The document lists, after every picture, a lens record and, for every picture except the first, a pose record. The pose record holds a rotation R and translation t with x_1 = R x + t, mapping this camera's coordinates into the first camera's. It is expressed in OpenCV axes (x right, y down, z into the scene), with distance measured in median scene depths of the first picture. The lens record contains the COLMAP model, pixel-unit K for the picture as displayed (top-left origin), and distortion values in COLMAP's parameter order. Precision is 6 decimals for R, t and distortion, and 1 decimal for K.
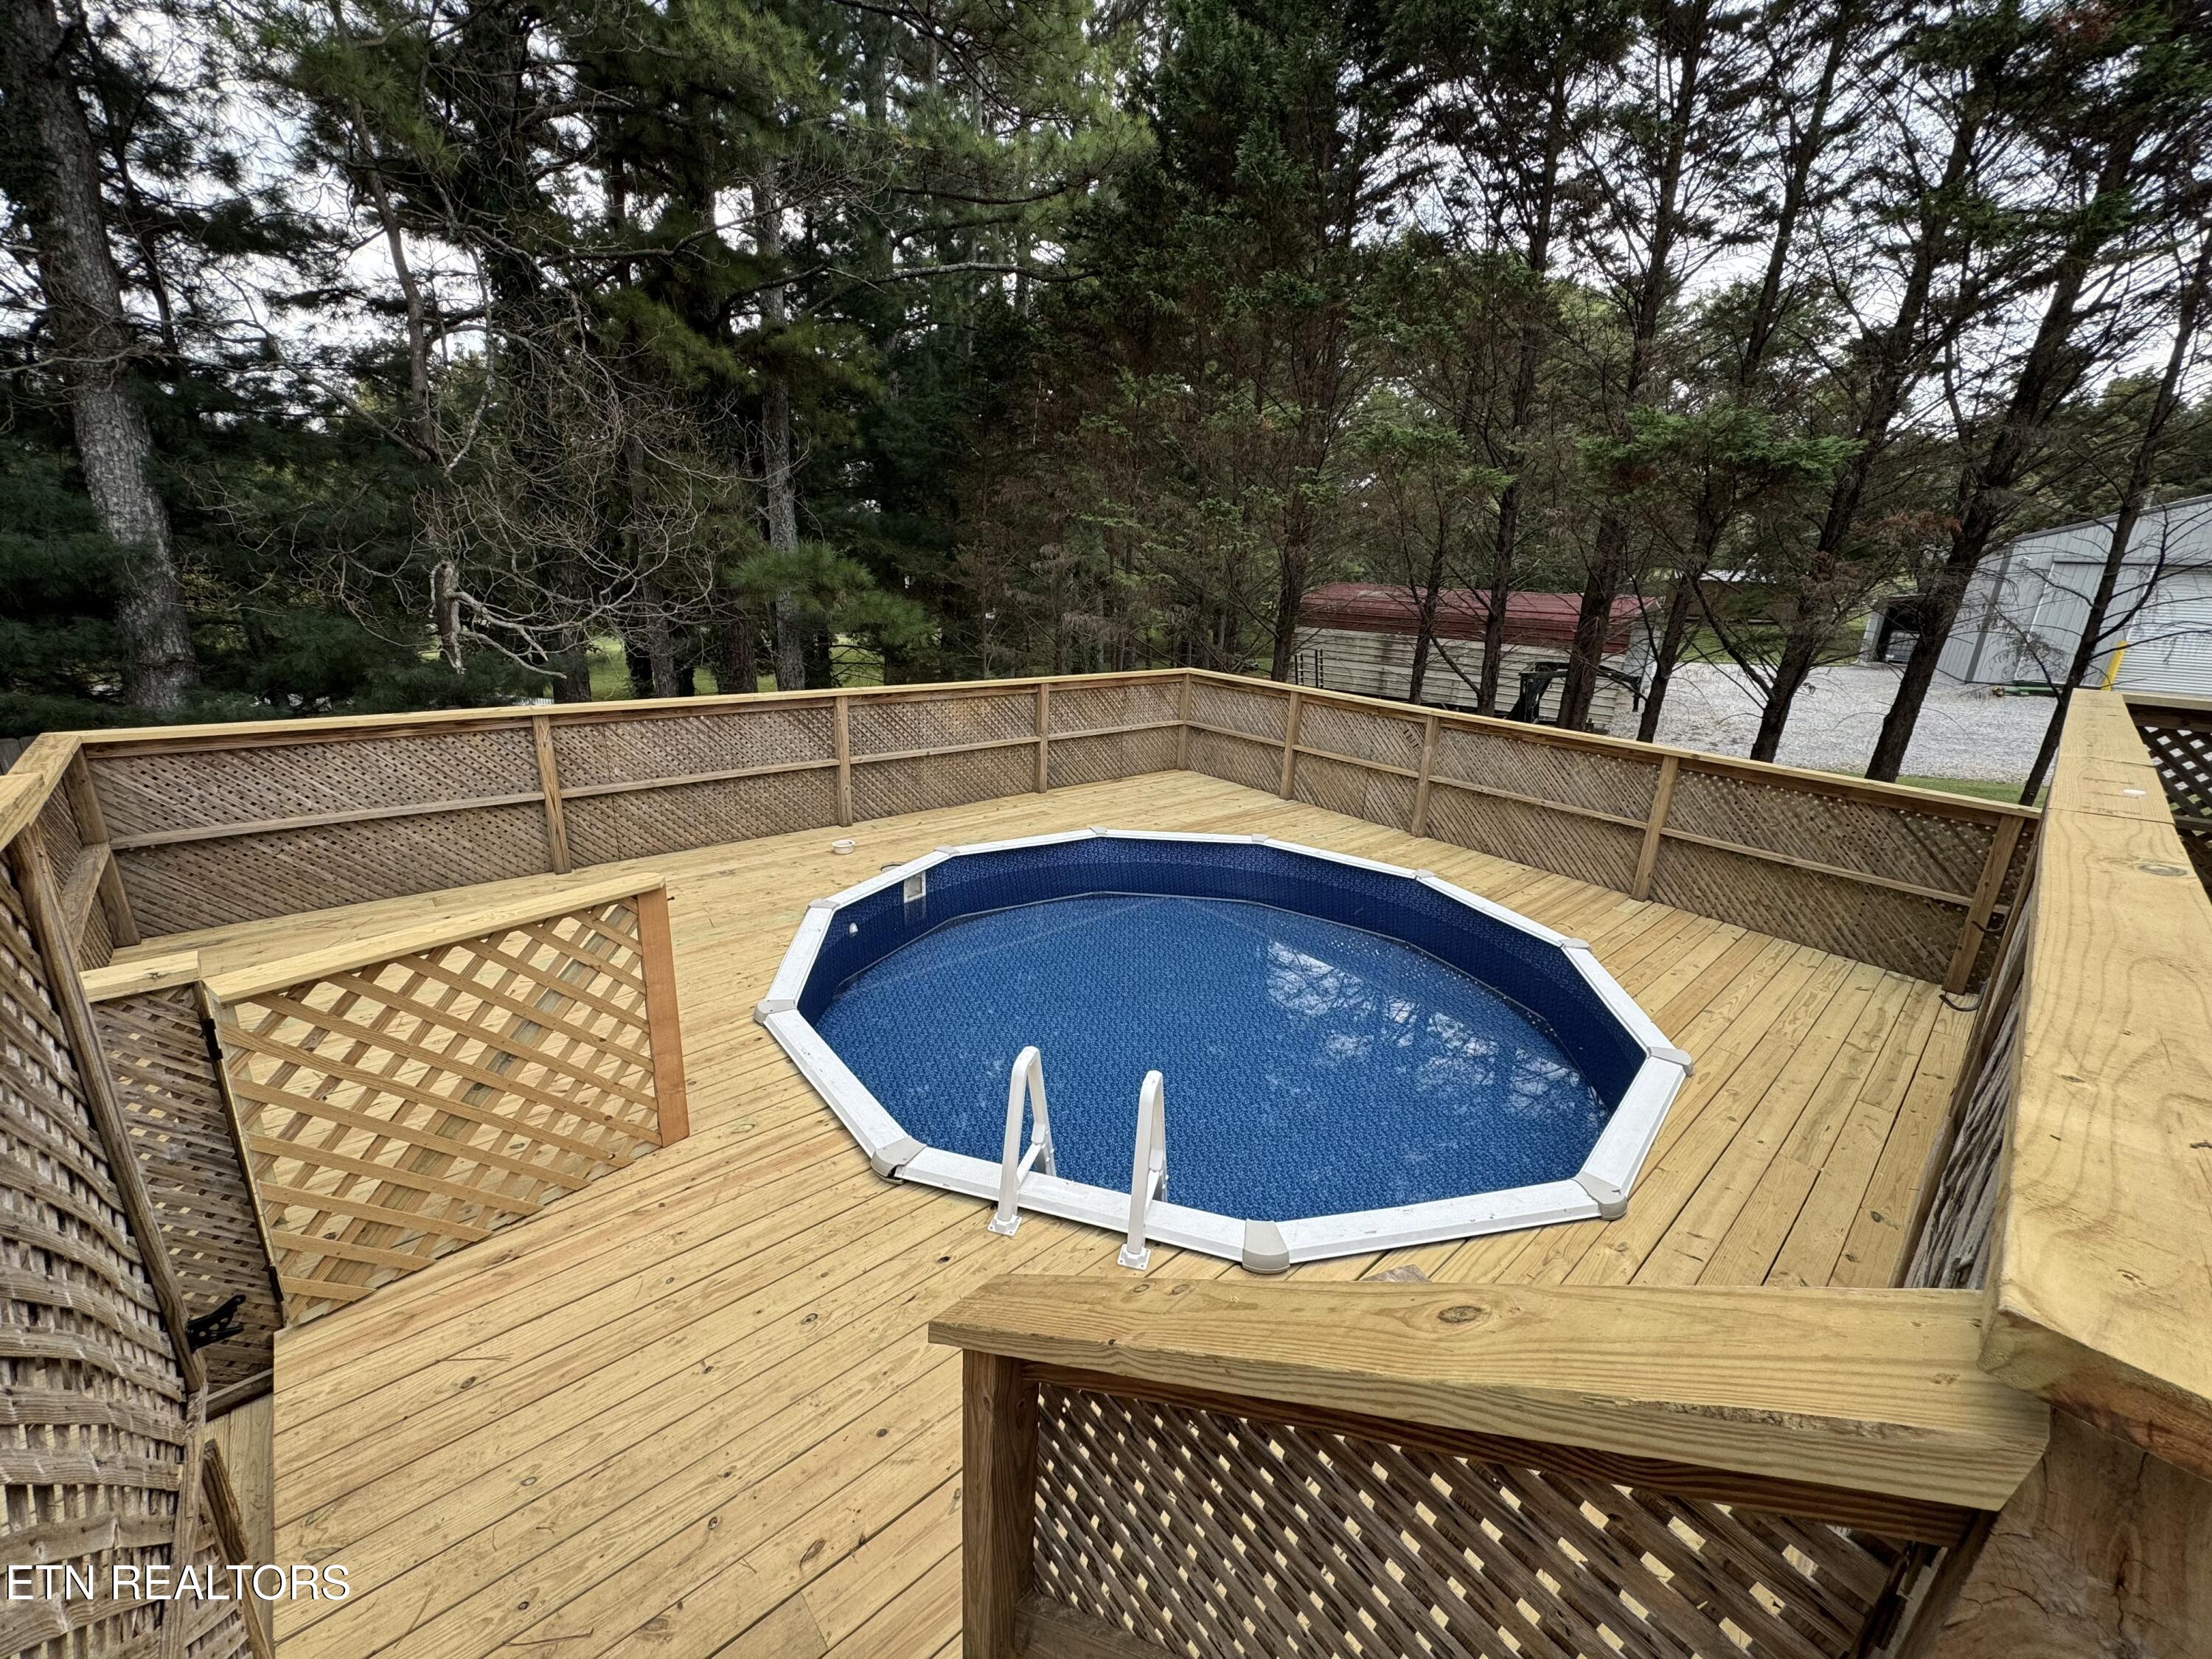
lens RADIAL K [[888.0, 0, 1111.4], [0, 888.0, 825.4], [0, 0, 1]] dist [-0.000433, -0.000130]
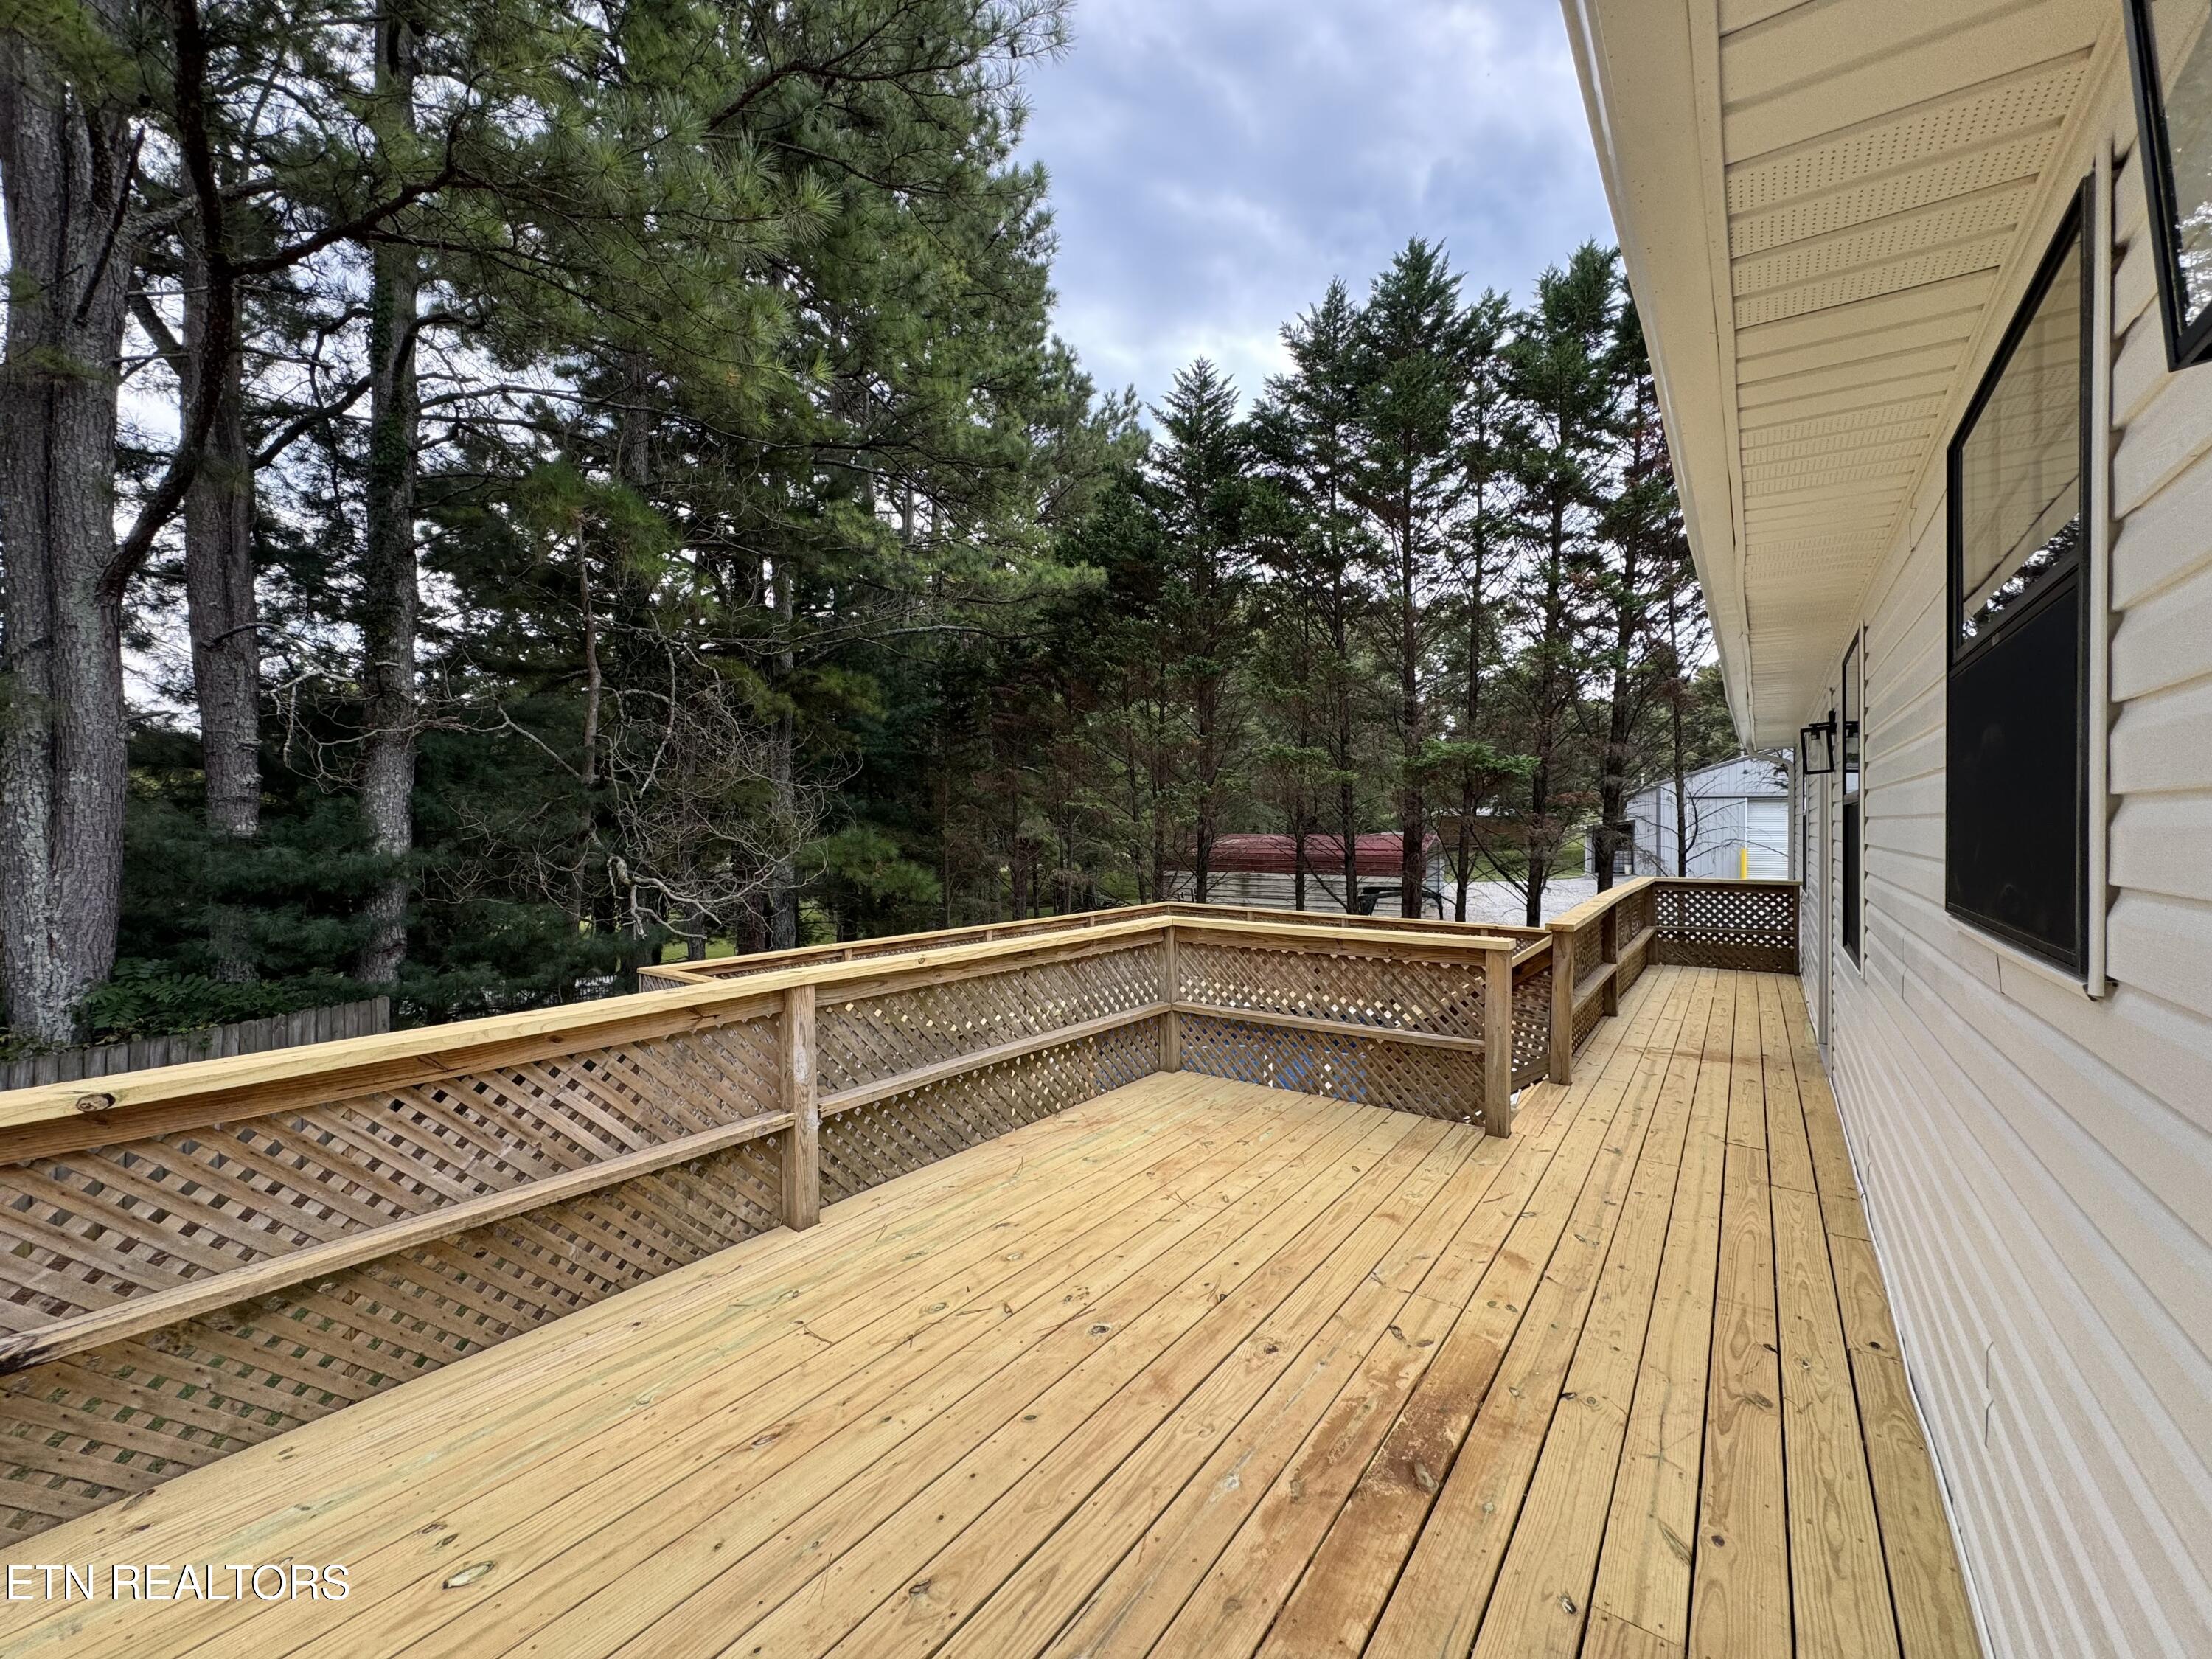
lens RADIAL K [[888.0, 0, 1111.4], [0, 888.0, 825.4], [0, 0, 1]] dist [-0.000433, -0.000130]
pose [[0.979602, -0.044476, 0.195964, -0.248437], [0.097514, 0.957894, -0.270055, 0.075549], [-0.175702, 0.283656, 0.942692, -0.340893]]
